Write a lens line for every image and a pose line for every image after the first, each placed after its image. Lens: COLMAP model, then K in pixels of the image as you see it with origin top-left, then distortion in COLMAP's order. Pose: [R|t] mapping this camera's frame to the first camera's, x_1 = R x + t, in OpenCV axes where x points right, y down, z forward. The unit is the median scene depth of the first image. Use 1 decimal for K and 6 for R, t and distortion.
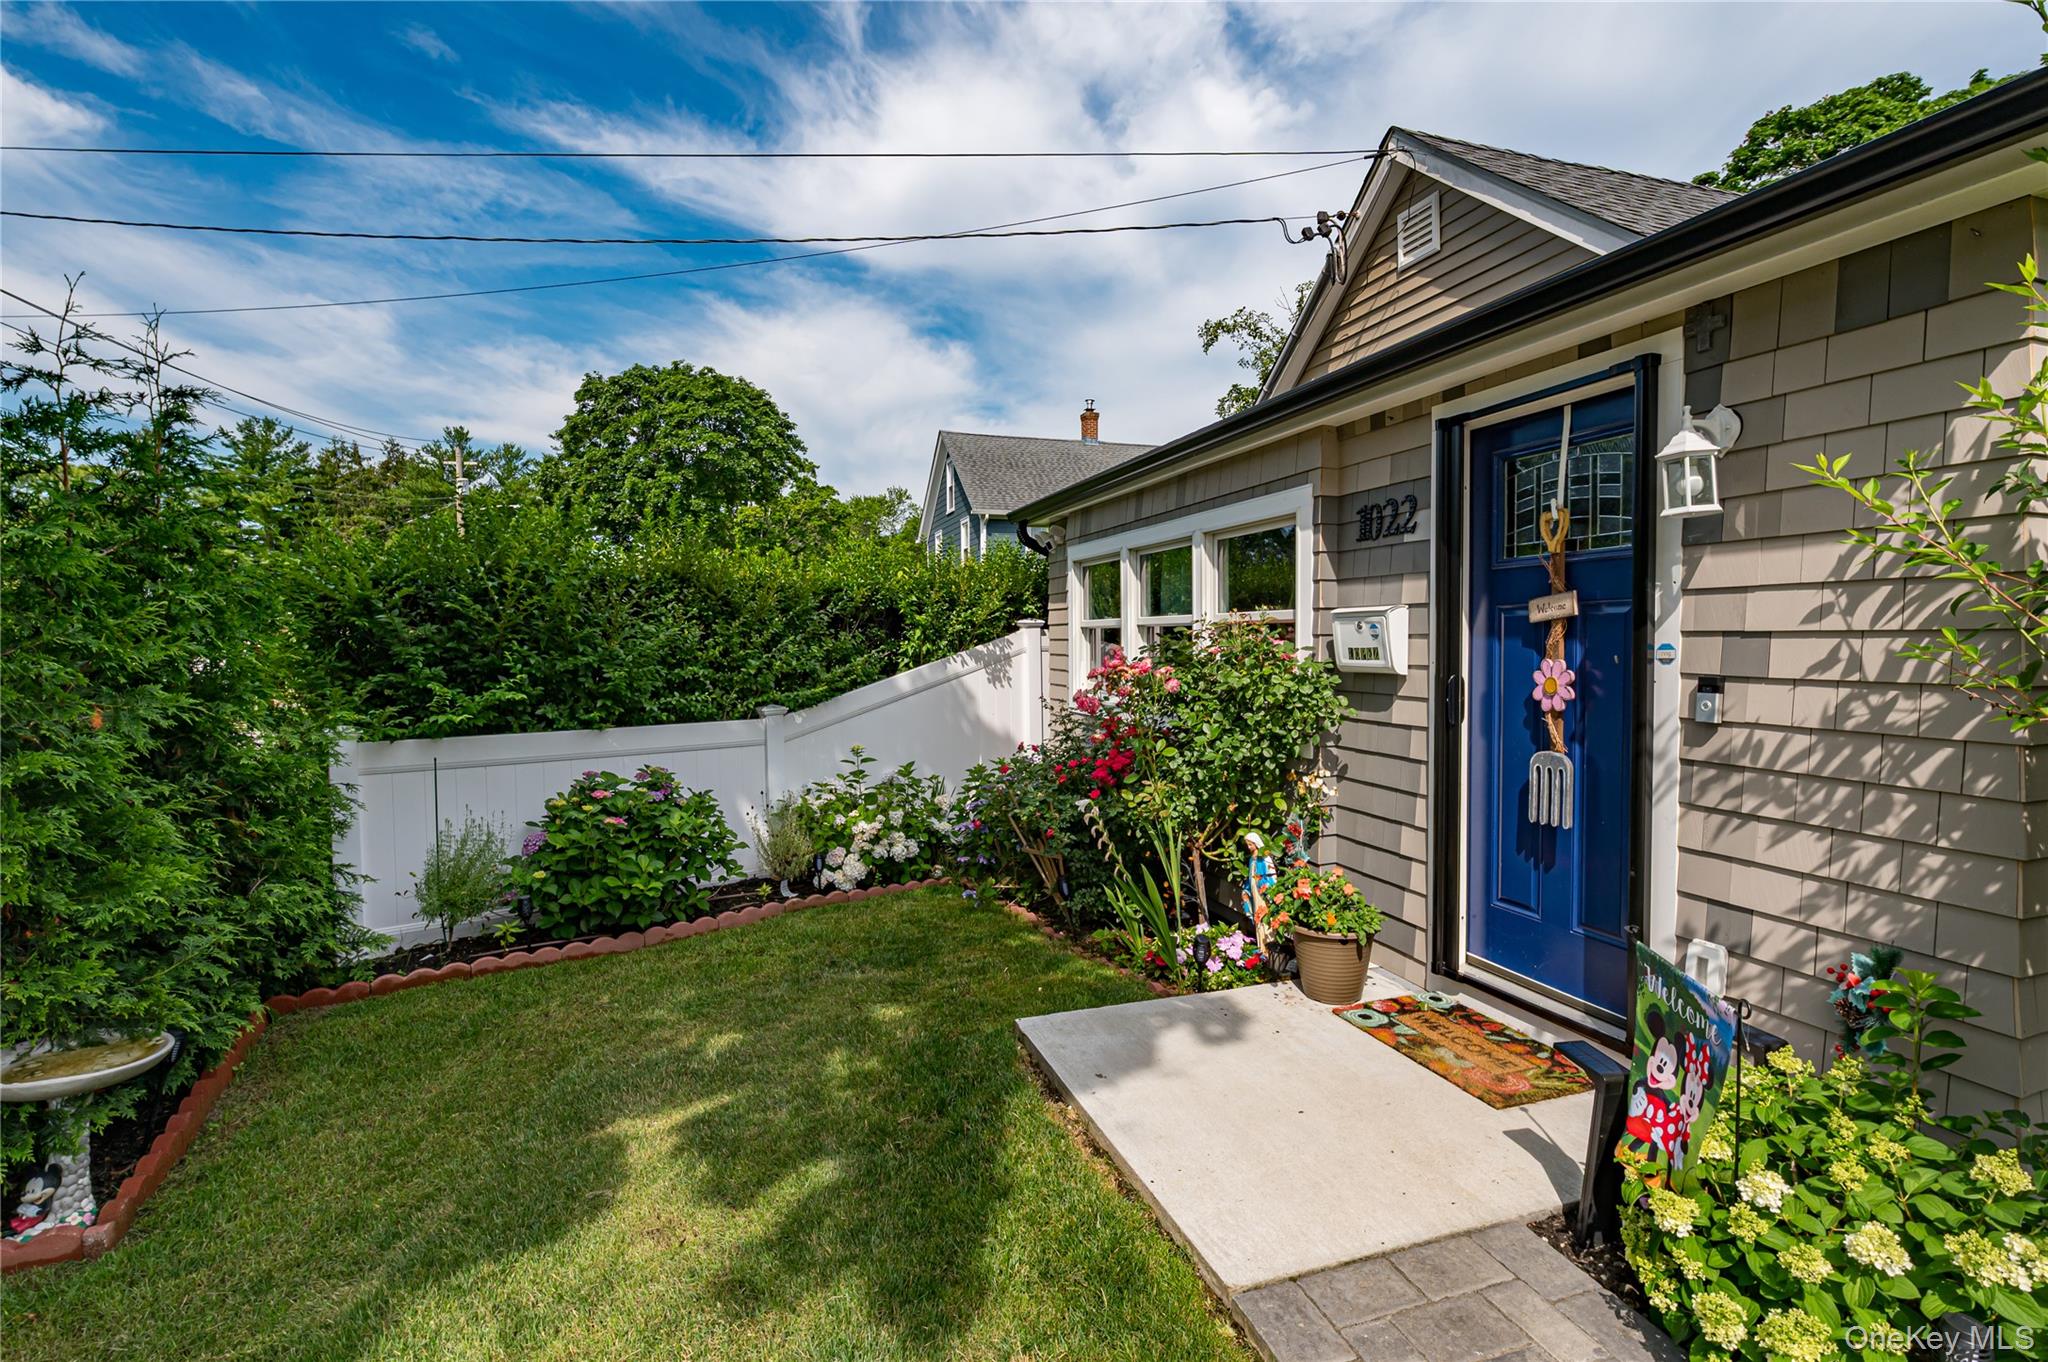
lens RADIAL K [[953.0, 0, 1035.4], [0, 953.0, 674.3], [0, 0, 1]] dist [-0.006907, -0.000075]
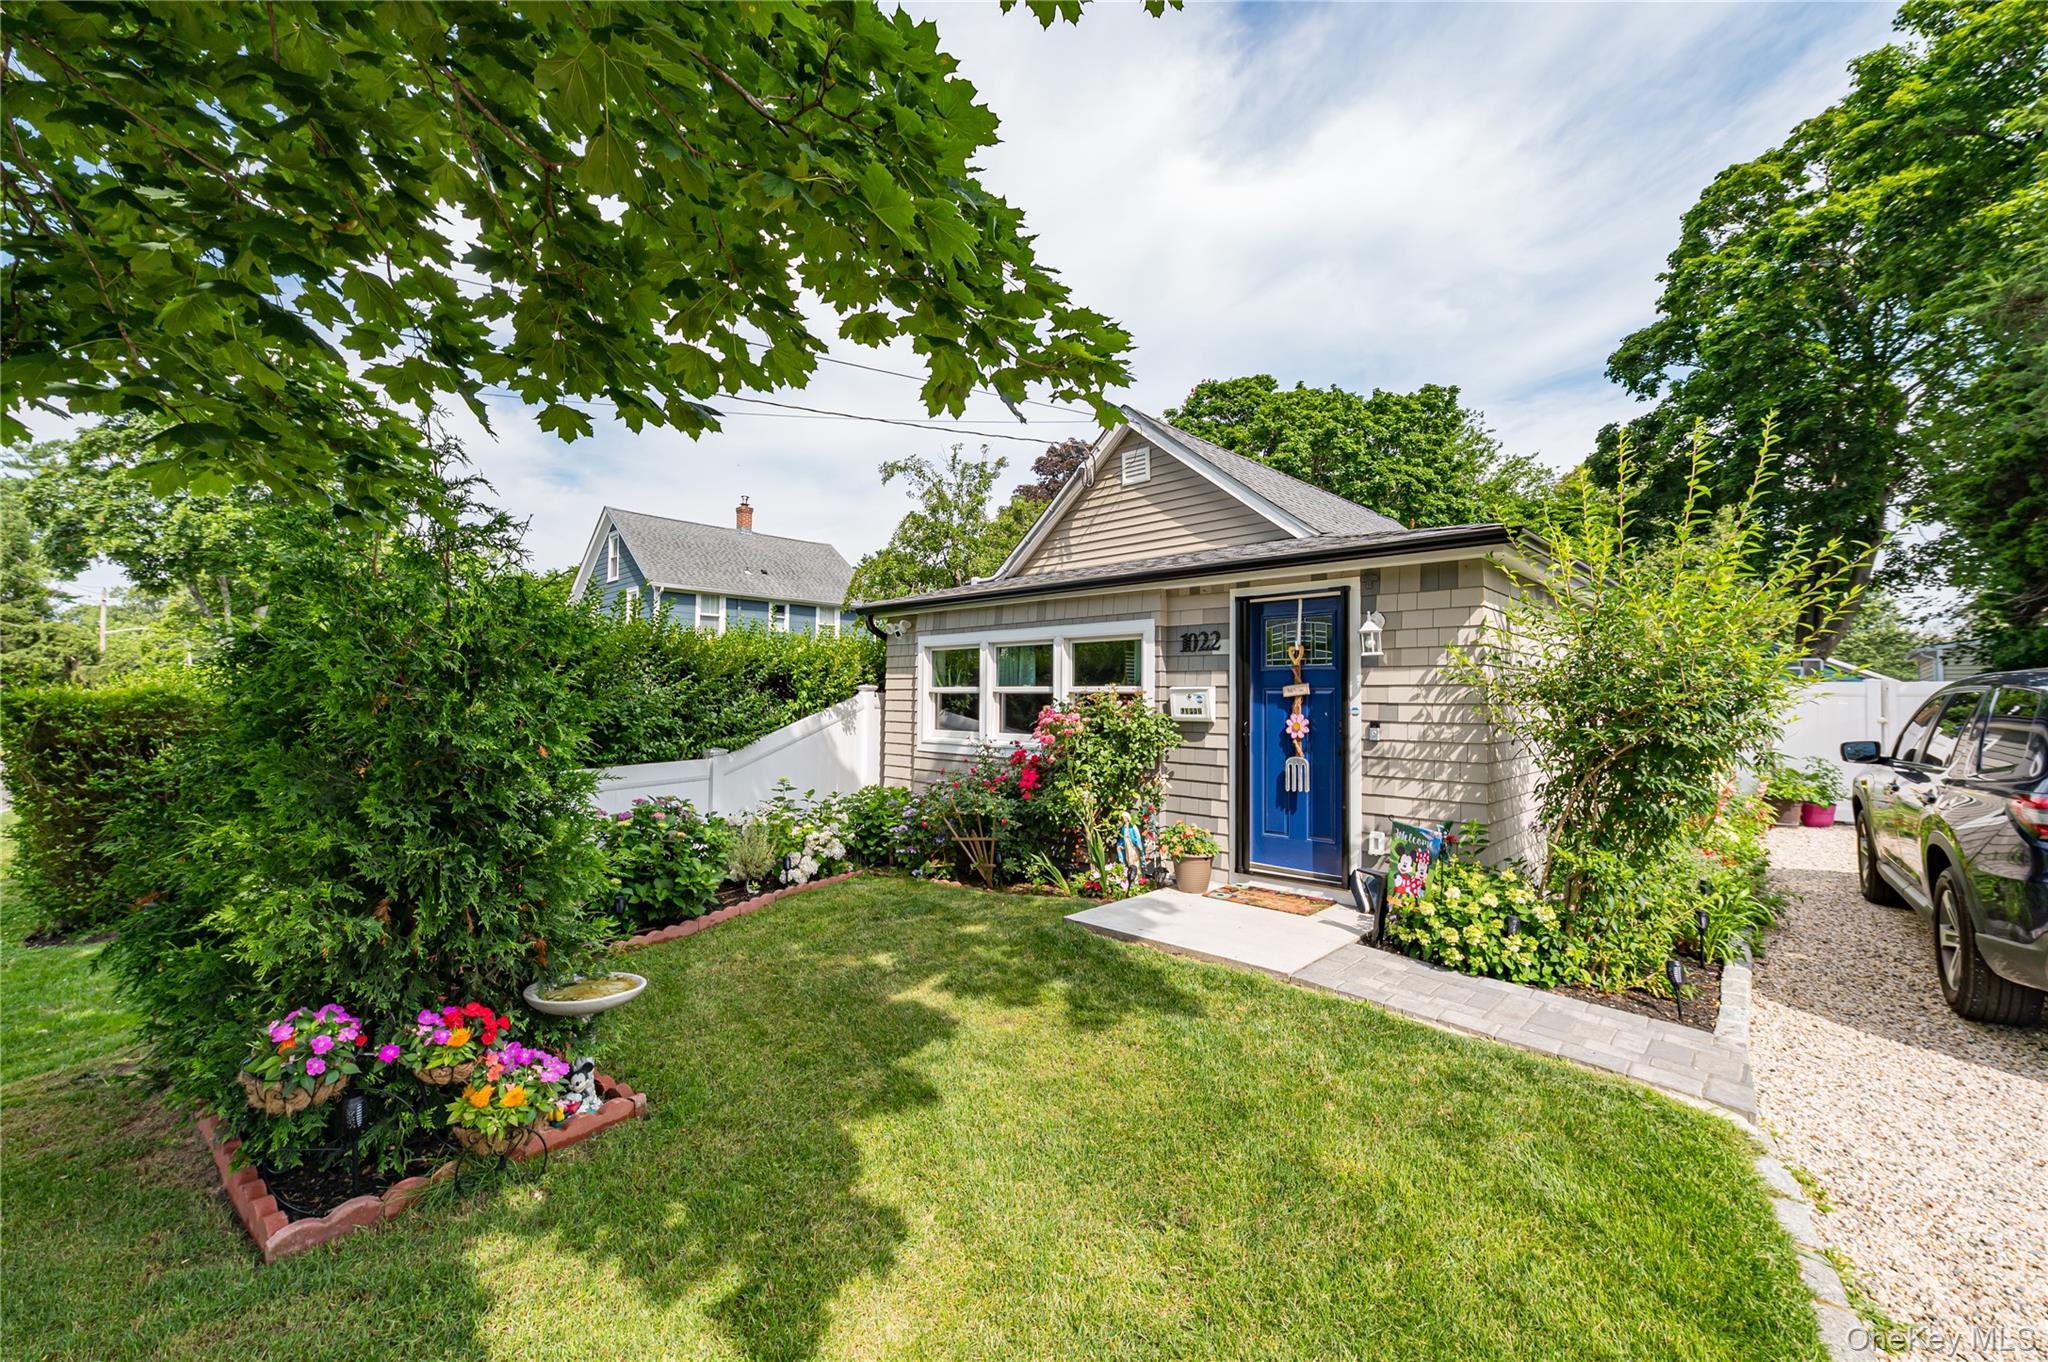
lens RADIAL K [[804.9, 0, 1034.6], [0, 804.9, 677.9], [0, 0, 1]] dist [-0.001281, -0.000837]
pose [[0.881705, 0.028474, 0.470942, -0.713047], [0.002254, 0.997912, -0.064556, 0.015662], [-0.471796, 0.057981, 0.879799, -0.283307]]
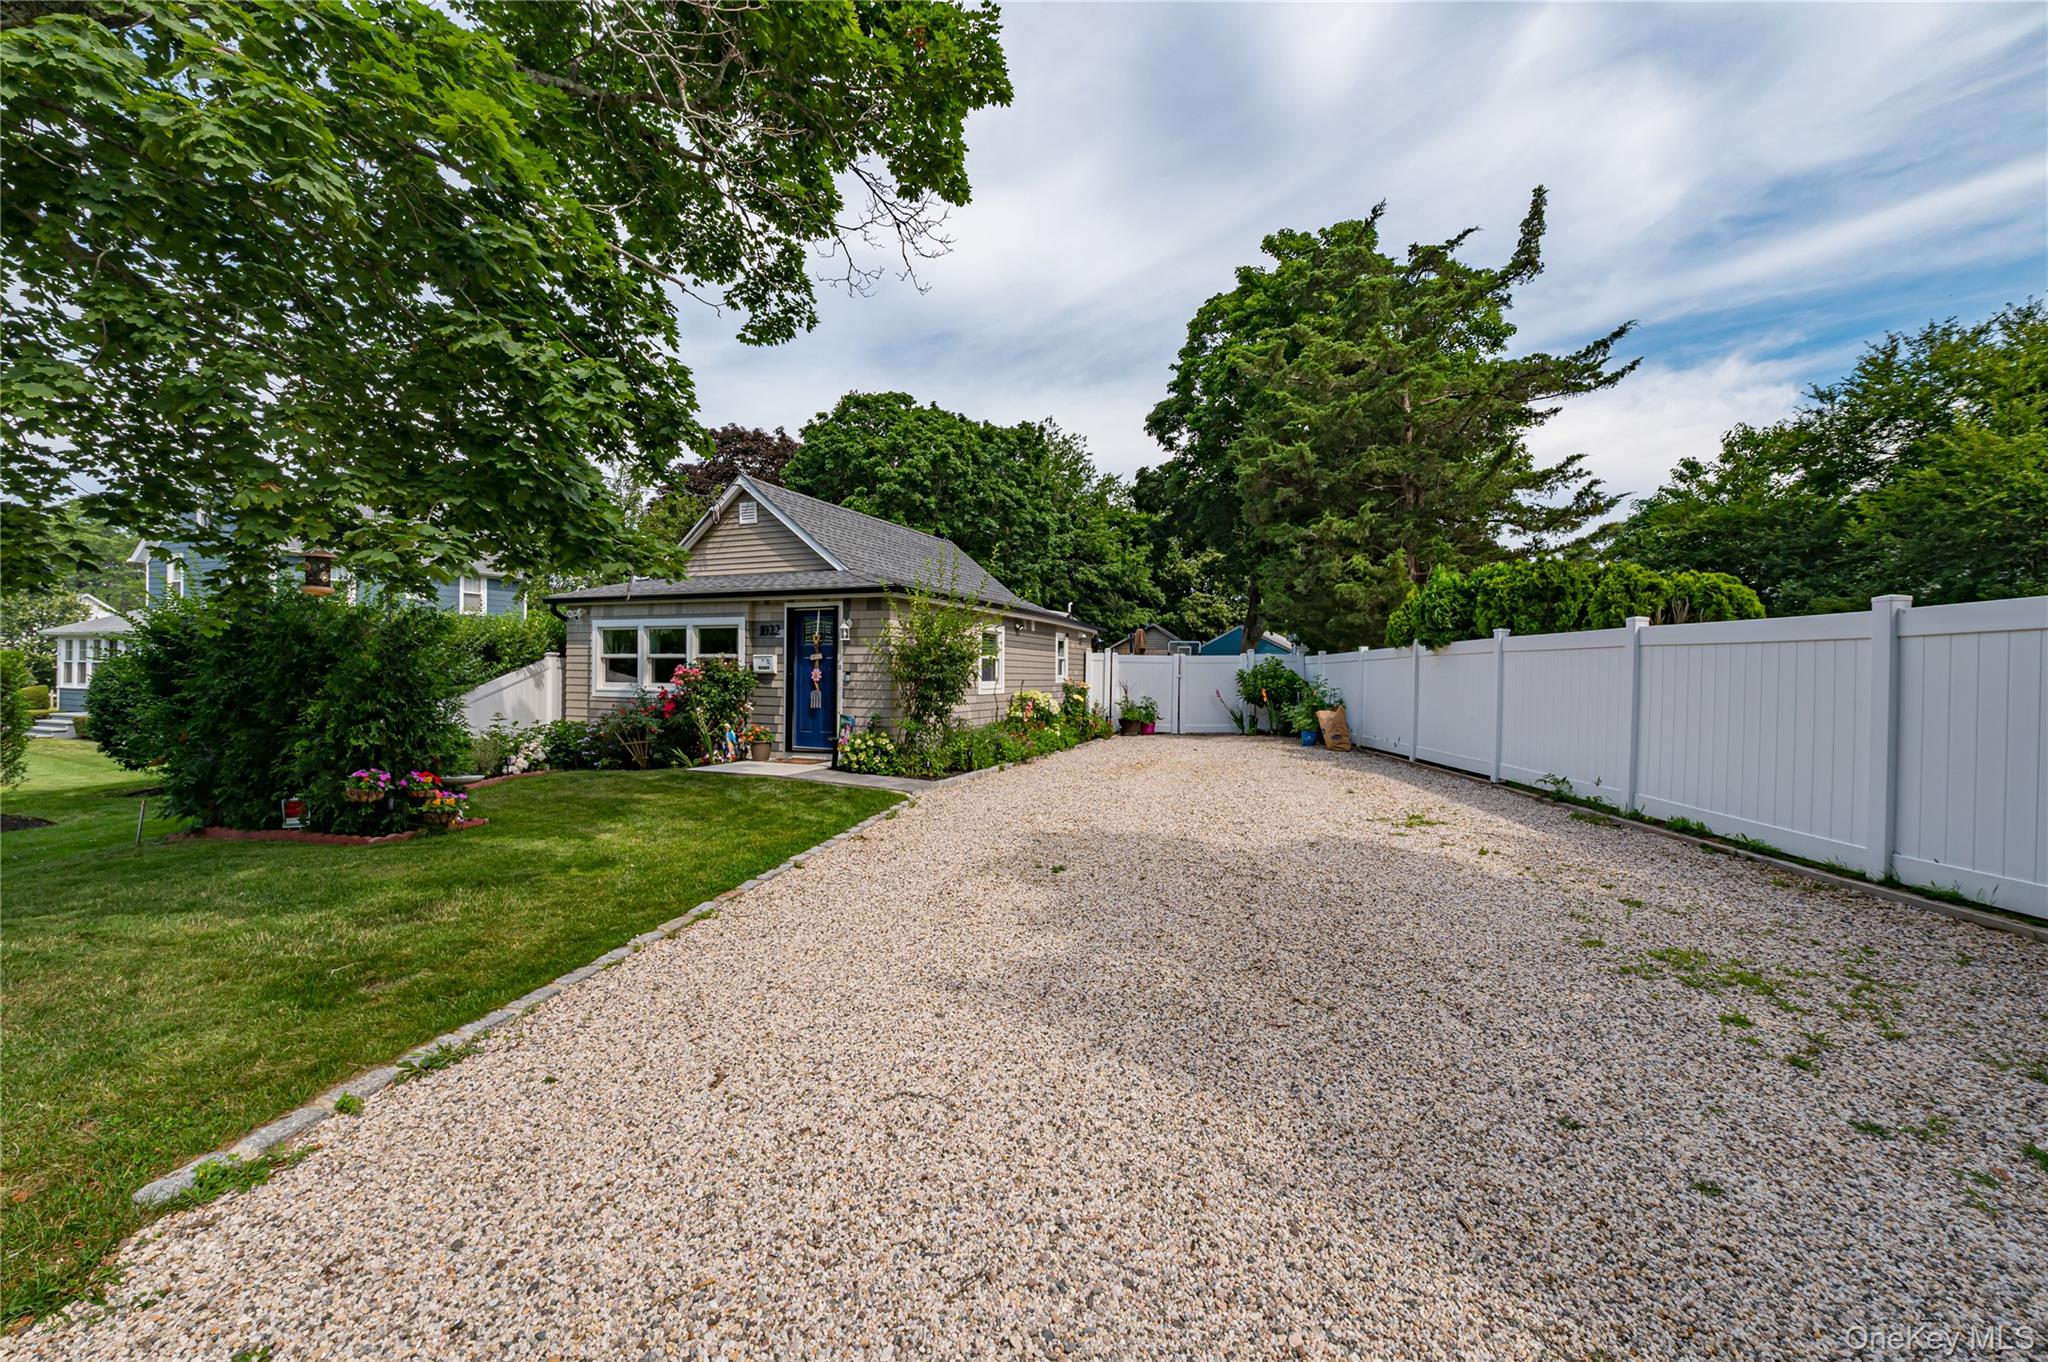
lens RADIAL K [[804.9, 0, 1022.9], [0, 804.9, 681.0], [0, 0, 1]] dist [-0.001281, -0.000837]
pose [[0.646654, 0.005550, 0.762764, -1.349989], [0.015611, 0.999668, -0.020509, 0.106175], [-0.762624, 0.025169, 0.646352, -1.711373]]
